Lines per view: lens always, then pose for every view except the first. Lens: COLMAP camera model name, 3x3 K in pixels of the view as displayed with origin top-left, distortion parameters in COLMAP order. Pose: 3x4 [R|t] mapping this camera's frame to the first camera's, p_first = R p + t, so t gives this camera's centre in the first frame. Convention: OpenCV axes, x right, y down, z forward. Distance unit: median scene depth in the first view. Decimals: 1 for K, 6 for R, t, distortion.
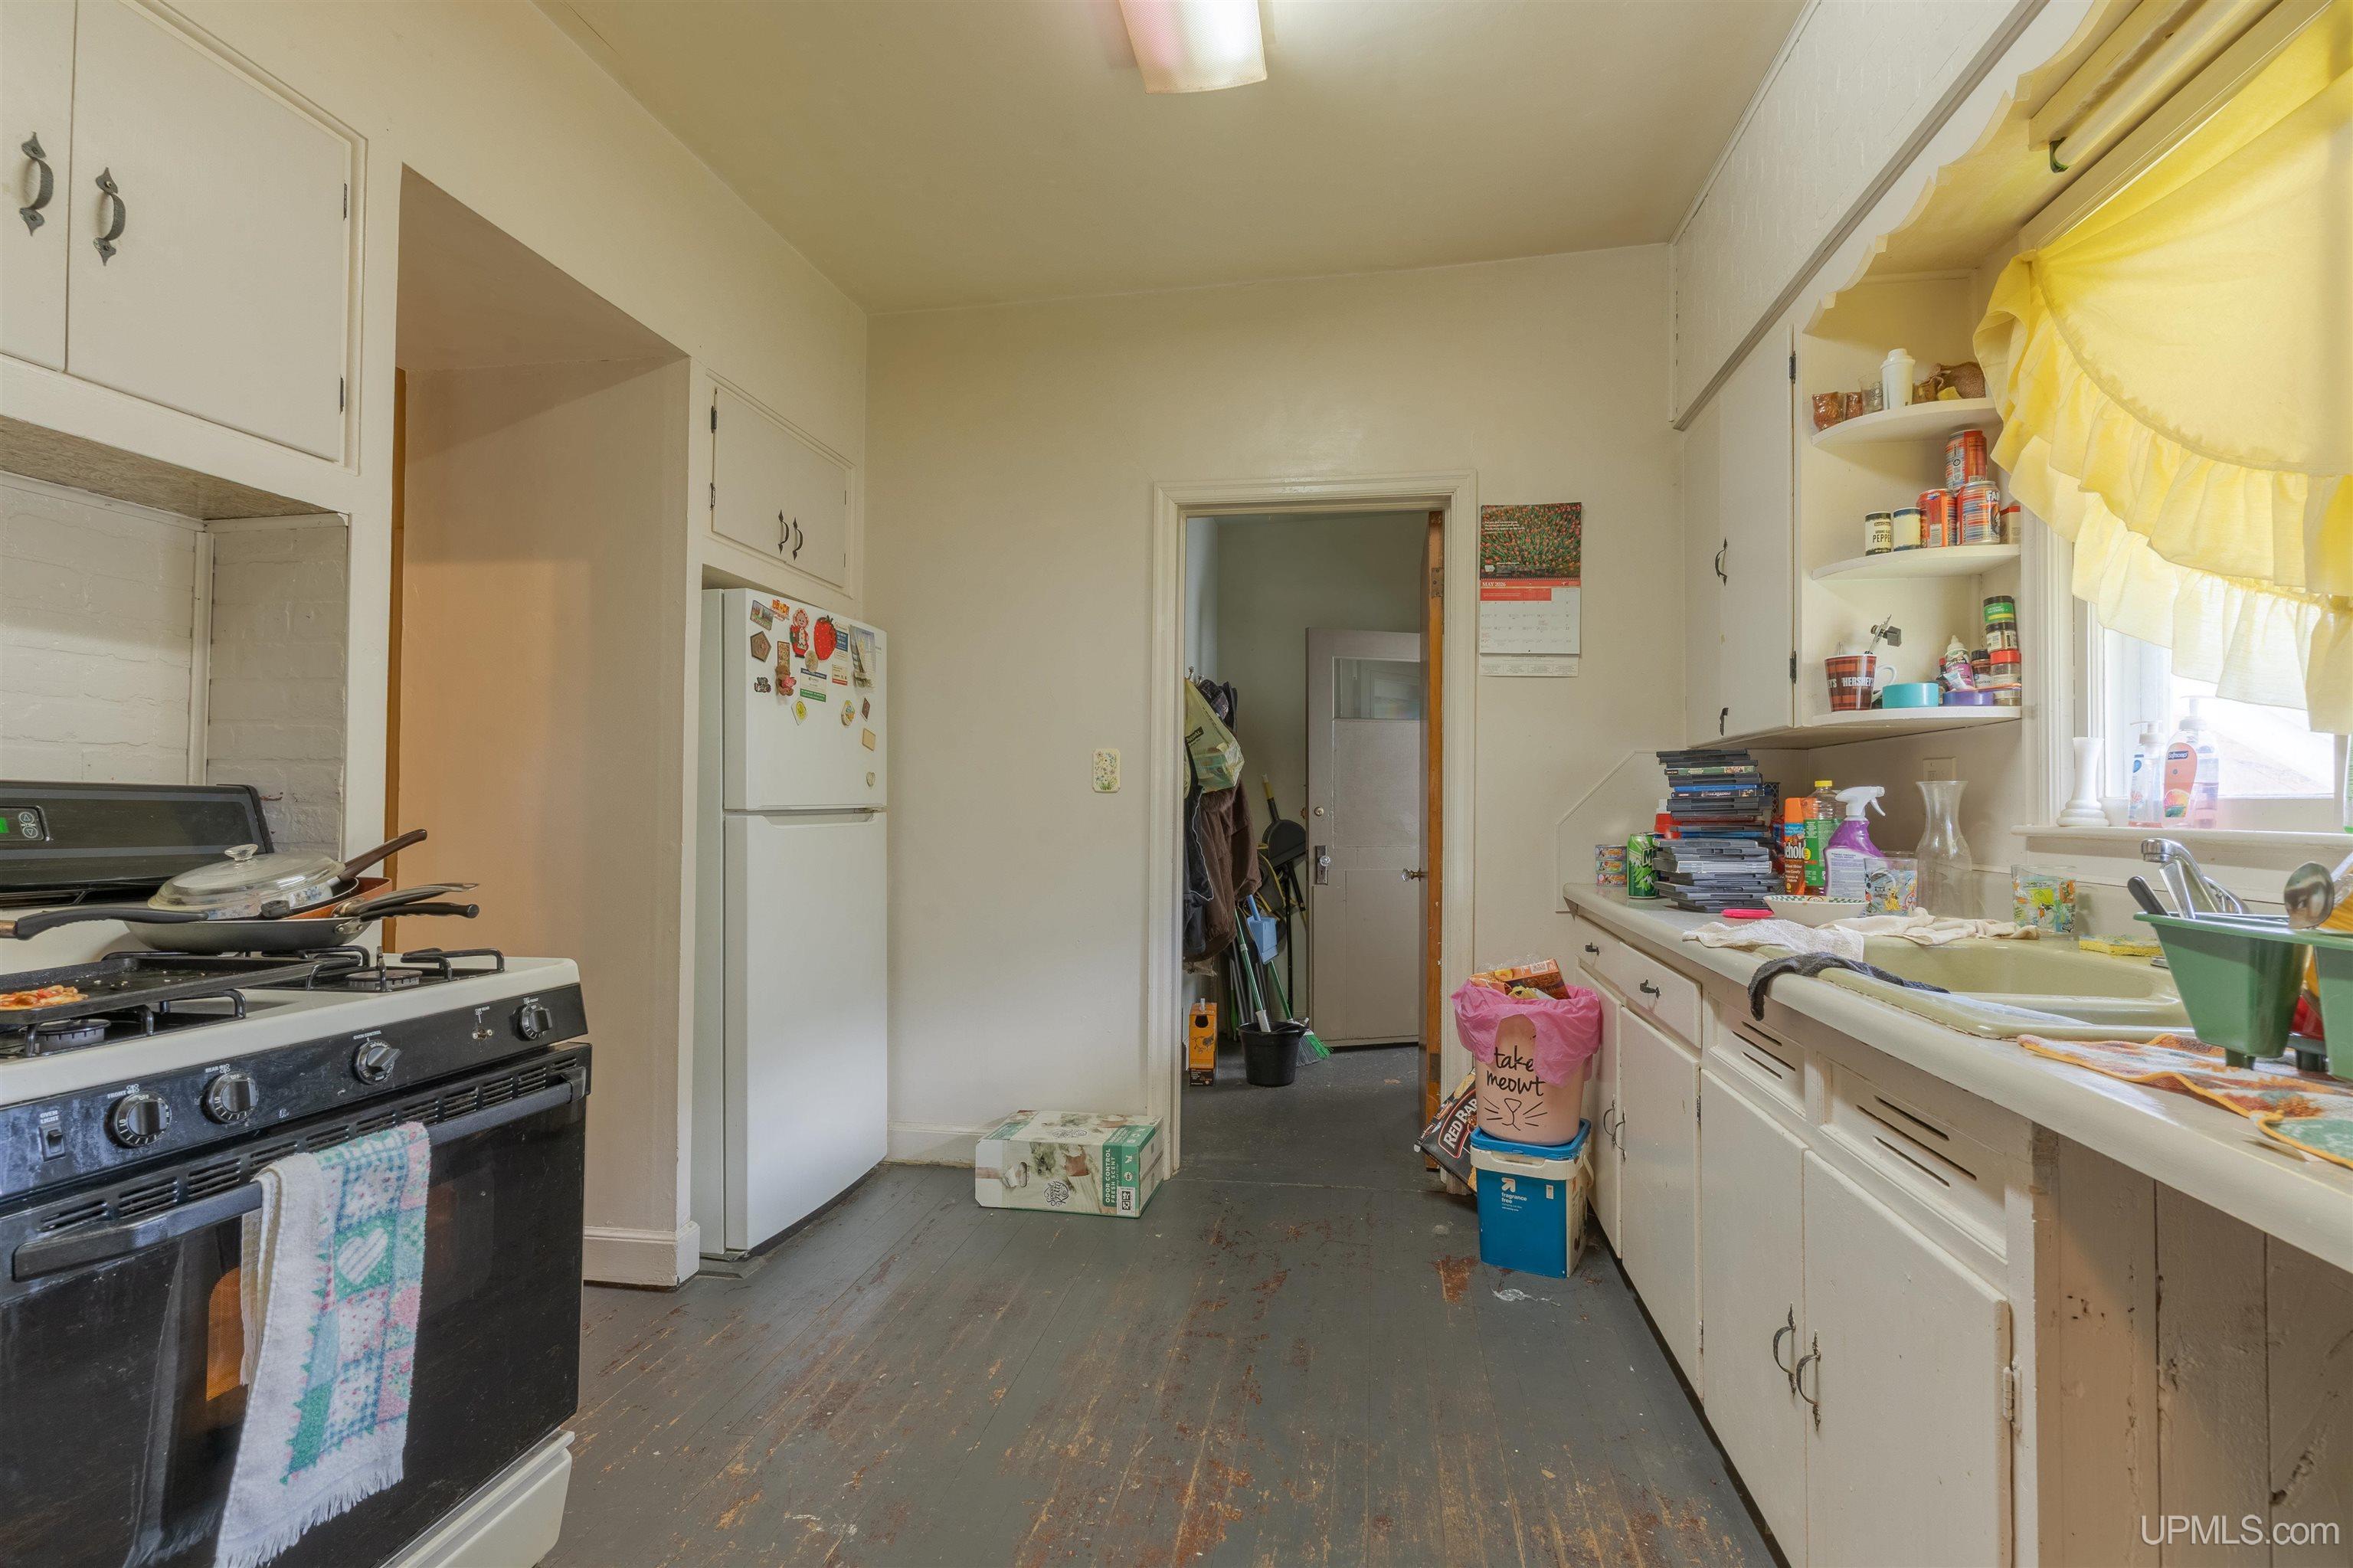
lens RADIAL K [[1137.6, 0, 1172.8], [0, 1137.6, 783.9], [0, 0, 1]] dist [0.005619, -0.001410]
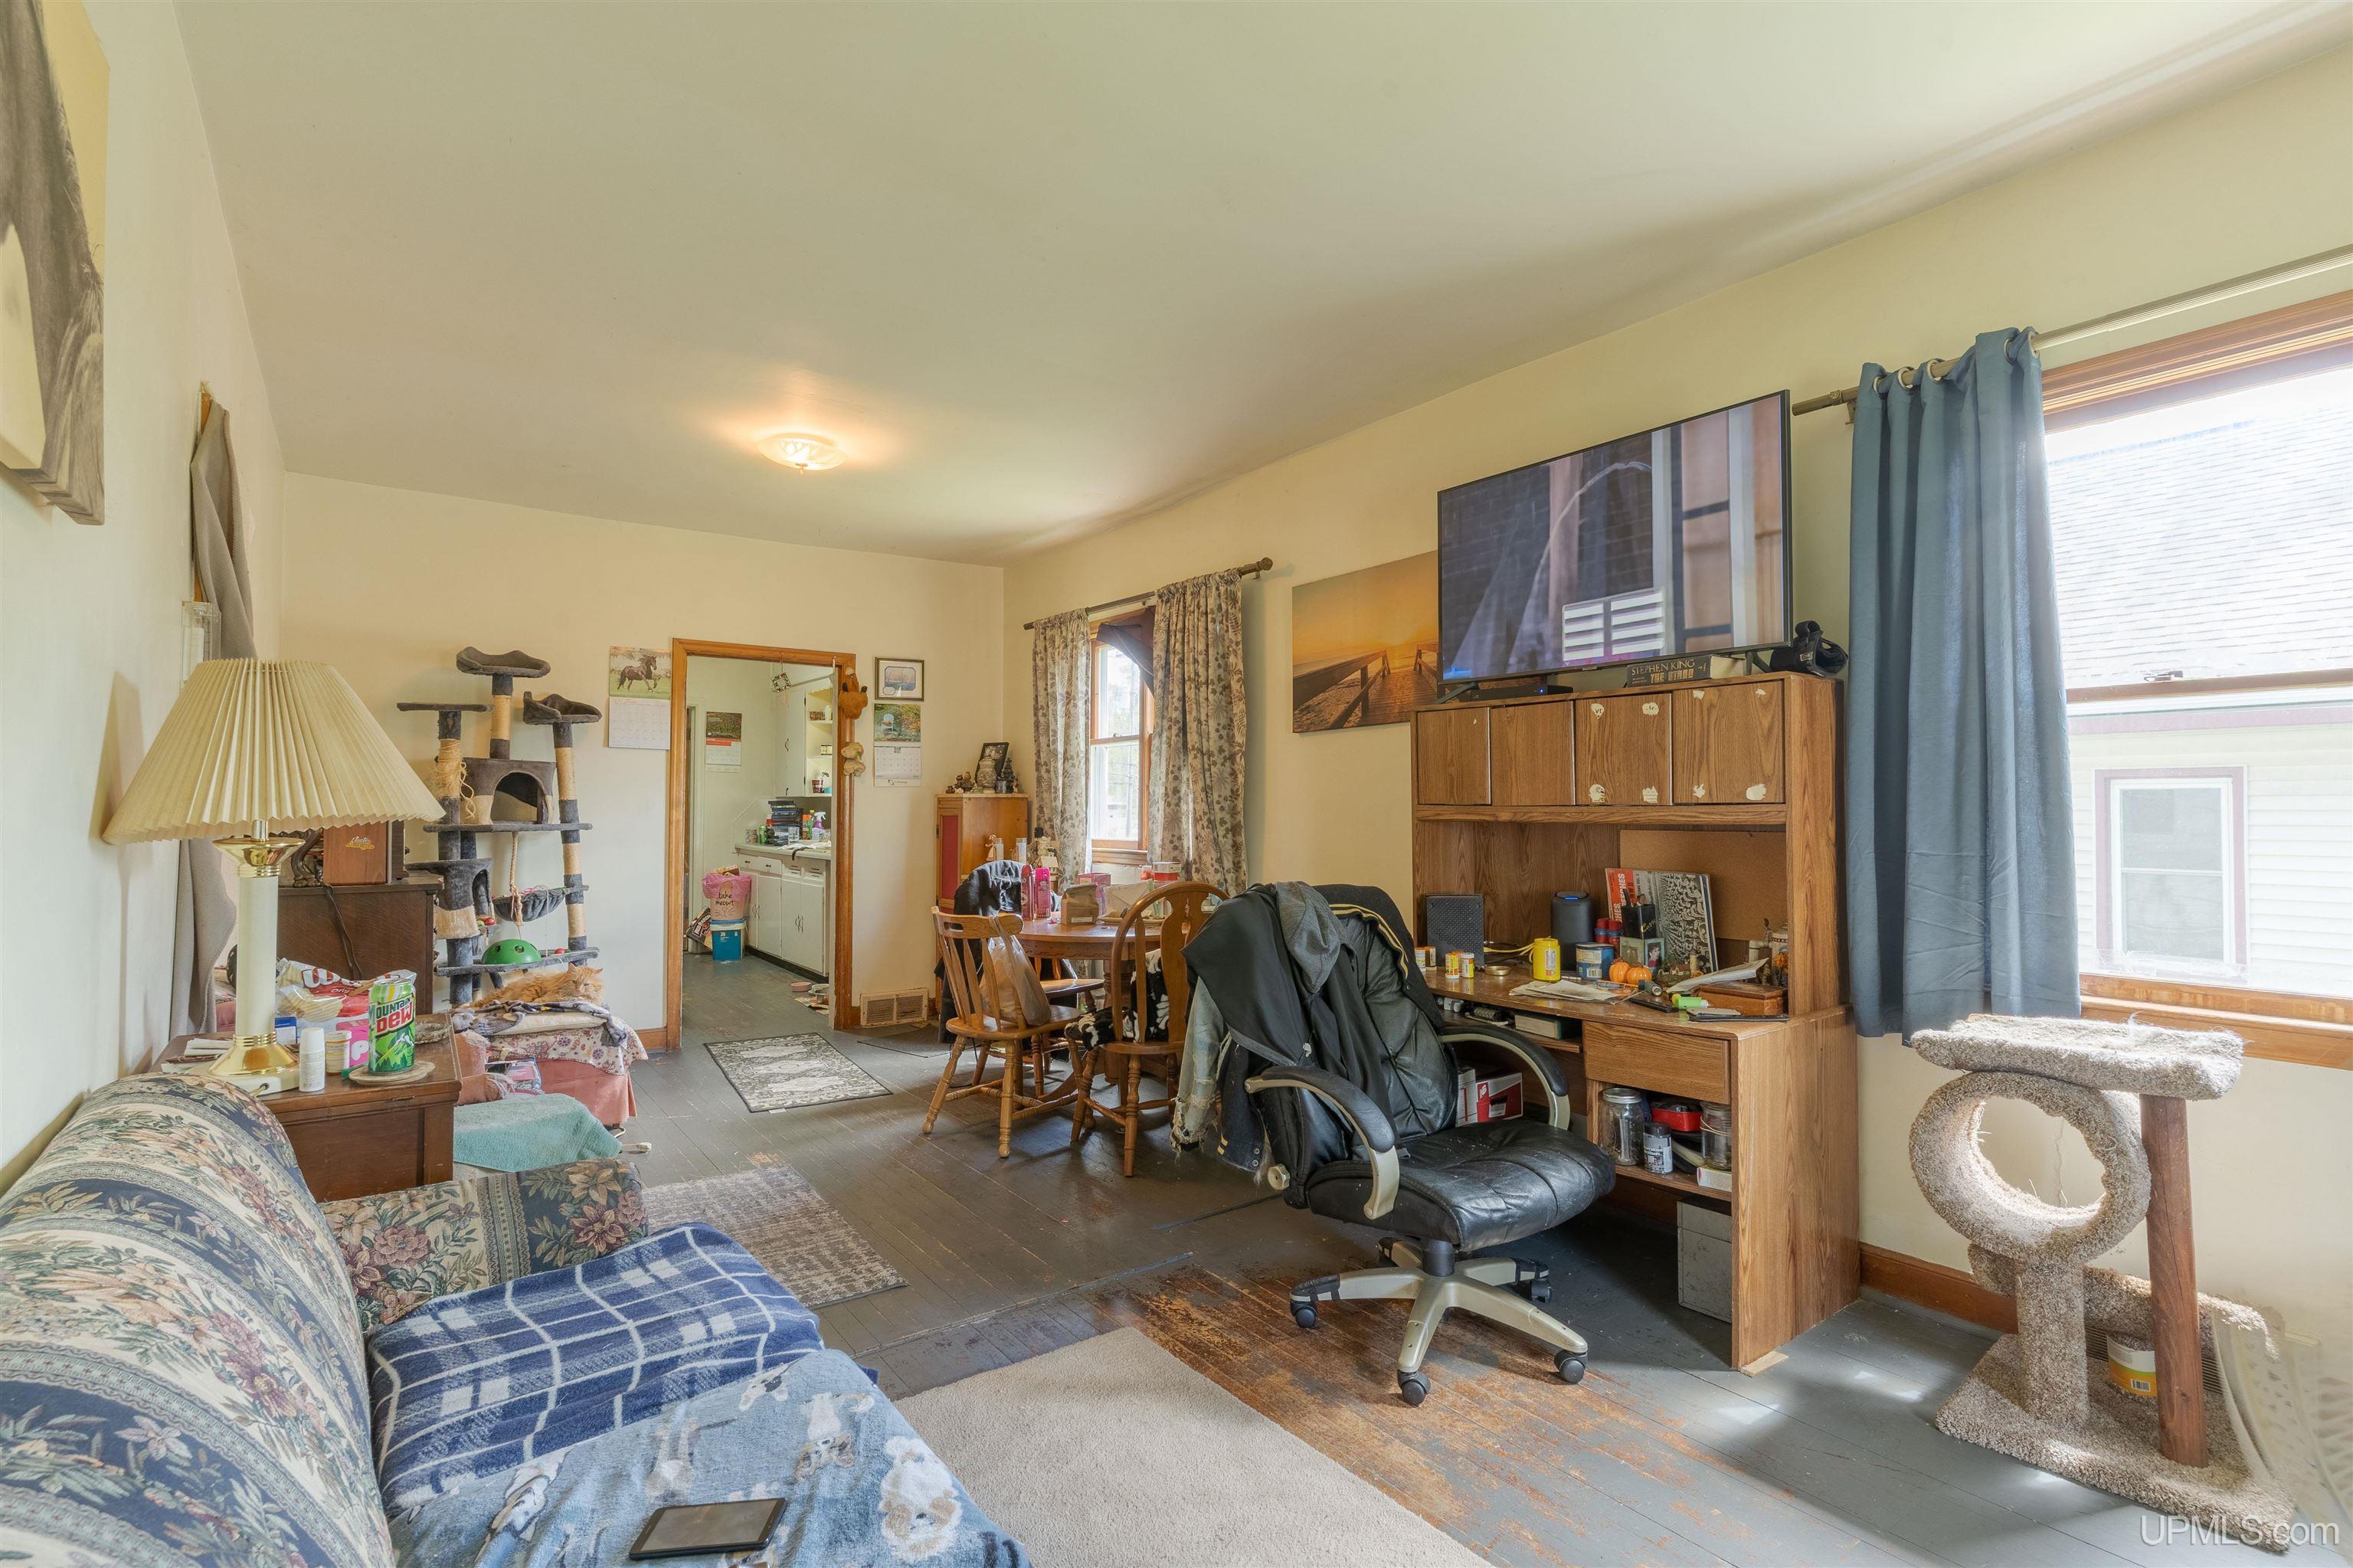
lens RADIAL K [[1137.6, 0, 1178.3], [0, 1137.6, 783.4], [0, 0, 1]] dist [0.005619, -0.001410]
pose [[0.709226, 0.007870, 0.704937, -1.120140], [-0.007607, 0.999965, -0.003511, -0.079311], [-0.704940, -0.002872, 0.709261, -2.307849]]
